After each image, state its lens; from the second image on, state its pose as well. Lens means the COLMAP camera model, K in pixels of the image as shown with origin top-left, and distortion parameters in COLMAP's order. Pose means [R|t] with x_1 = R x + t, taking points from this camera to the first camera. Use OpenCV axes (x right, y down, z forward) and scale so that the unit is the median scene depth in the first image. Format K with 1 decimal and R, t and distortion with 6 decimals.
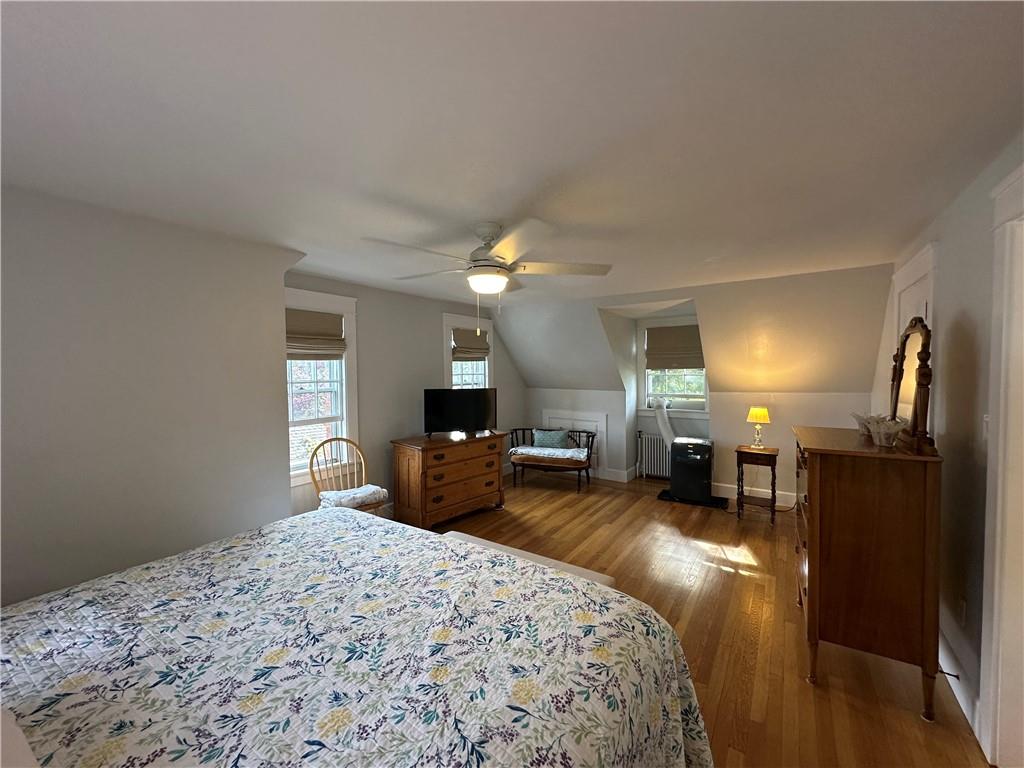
lens RADIAL K [[407.9, 0, 512.0], [0, 407.9, 384.0], [0, 0, 1]] dist [-0.002935, 0.000002]
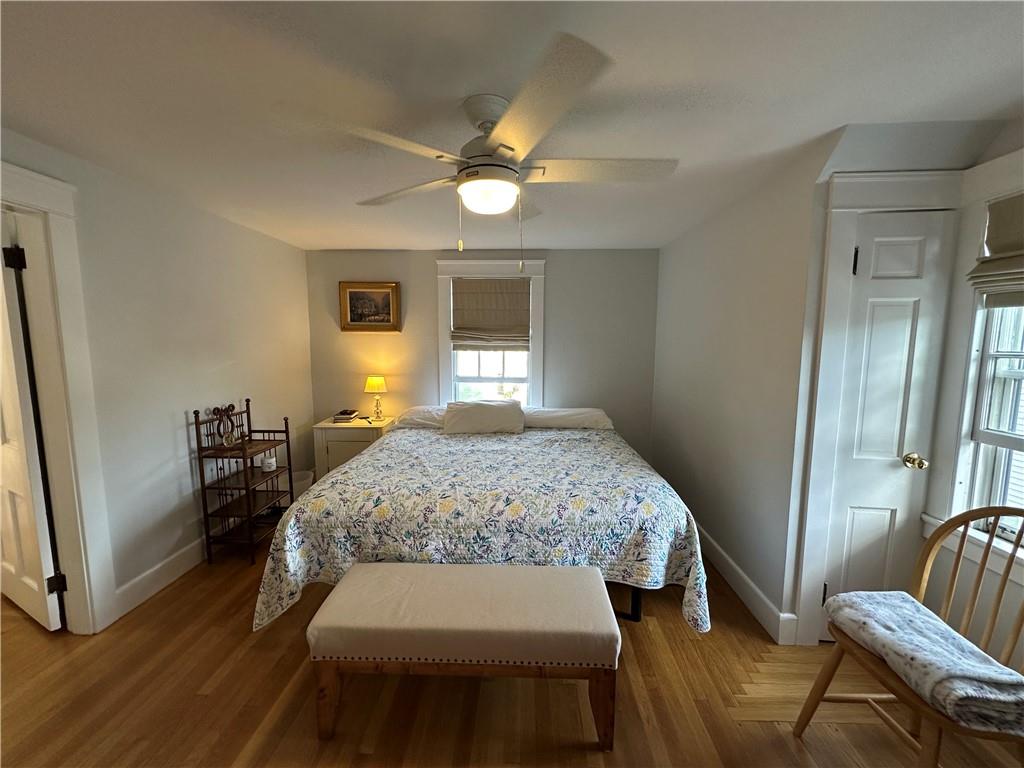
lens RADIAL K [[407.9, 0, 512.0], [0, 407.9, 384.0], [0, 0, 1]] dist [-0.002935, 0.000002]
pose [[-0.848115, 0.059459, -0.526465, 0.385769], [-0.016542, 0.990226, 0.138485, -0.049749], [0.529554, 0.126160, -0.838842, 2.263302]]
